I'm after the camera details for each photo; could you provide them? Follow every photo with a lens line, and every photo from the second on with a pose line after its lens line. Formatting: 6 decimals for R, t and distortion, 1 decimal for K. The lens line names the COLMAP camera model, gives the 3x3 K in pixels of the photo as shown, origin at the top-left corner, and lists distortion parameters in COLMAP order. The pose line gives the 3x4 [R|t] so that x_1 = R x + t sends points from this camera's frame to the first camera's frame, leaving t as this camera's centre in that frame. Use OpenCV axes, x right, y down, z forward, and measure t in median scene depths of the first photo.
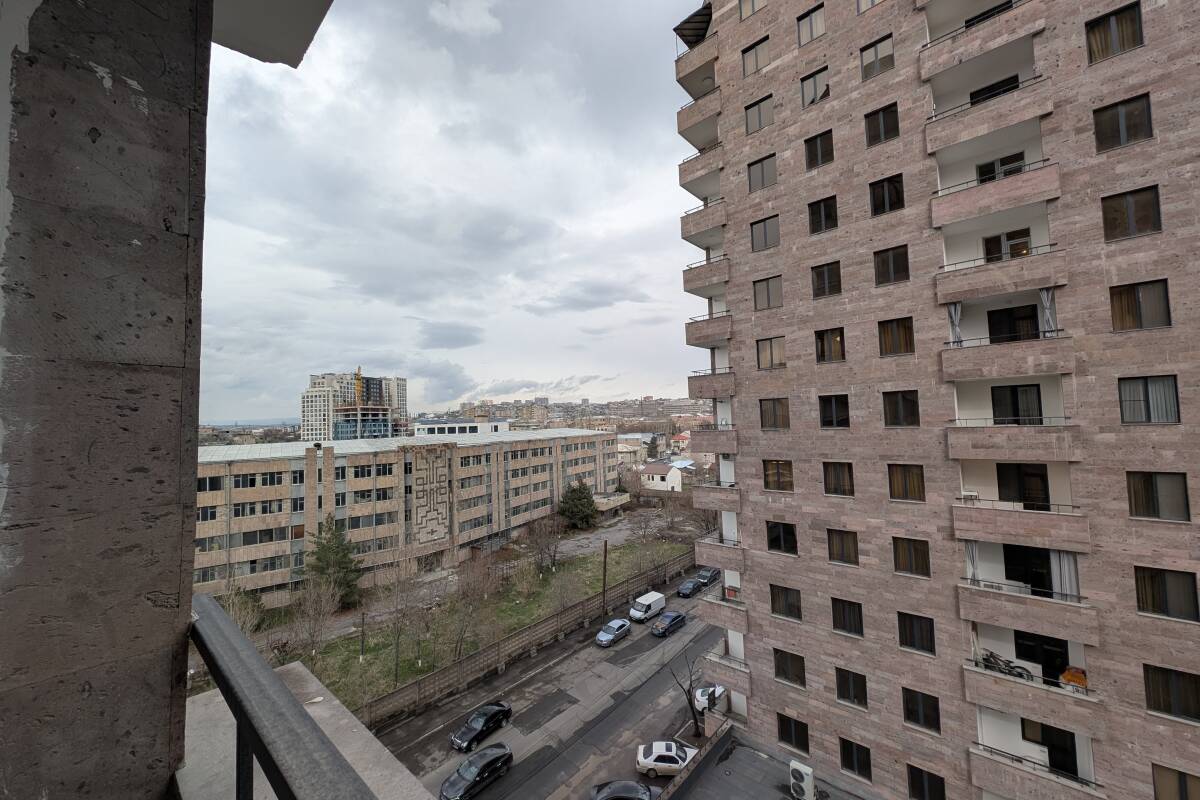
lens RADIAL K [[448.8, 0, 601.2], [0, 448.8, 400.0], [0, 0, 1]] dist [0.010076, -0.003968]
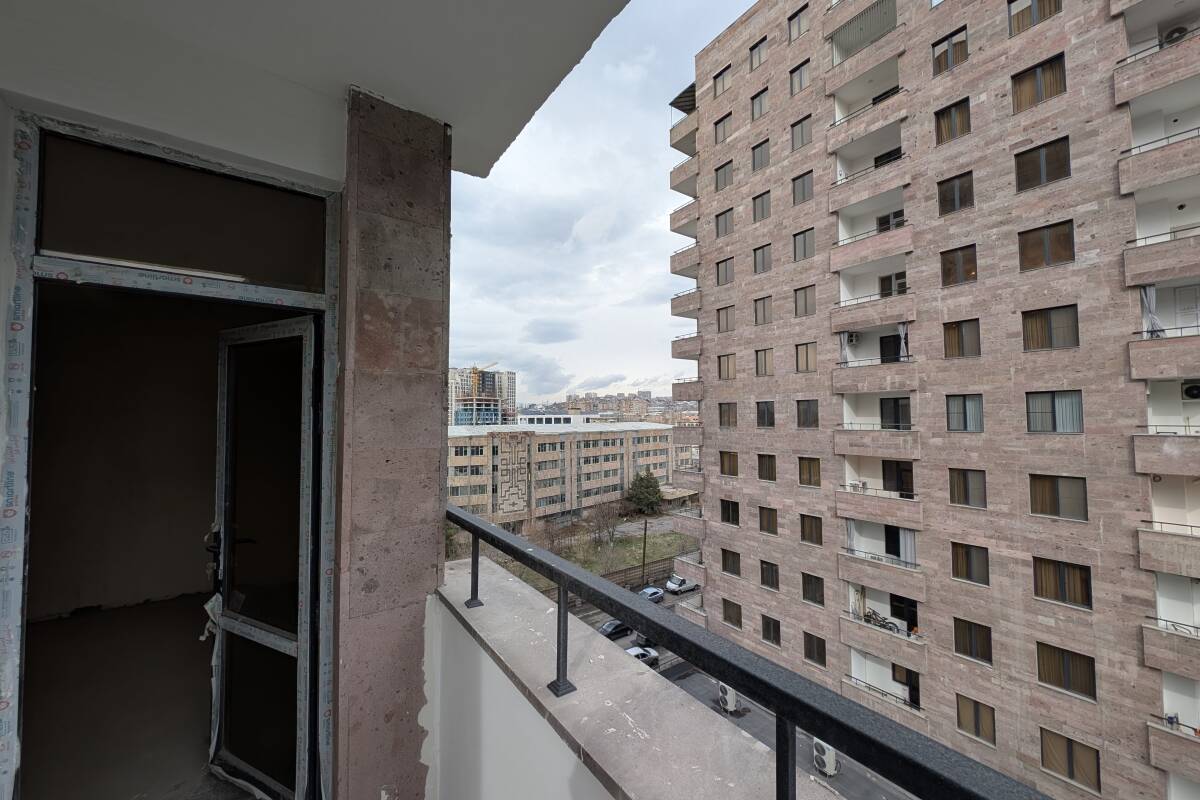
lens RADIAL K [[448.8, 0, 605.6], [0, 448.8, 400.5], [0, 0, 1]] dist [0.010076, -0.003968]
pose [[0.975291, 0.020722, -0.219949, 0.378034], [-0.017435, 0.999706, 0.016876, -0.029335], [0.220234, -0.012624, 0.975365, -0.354686]]
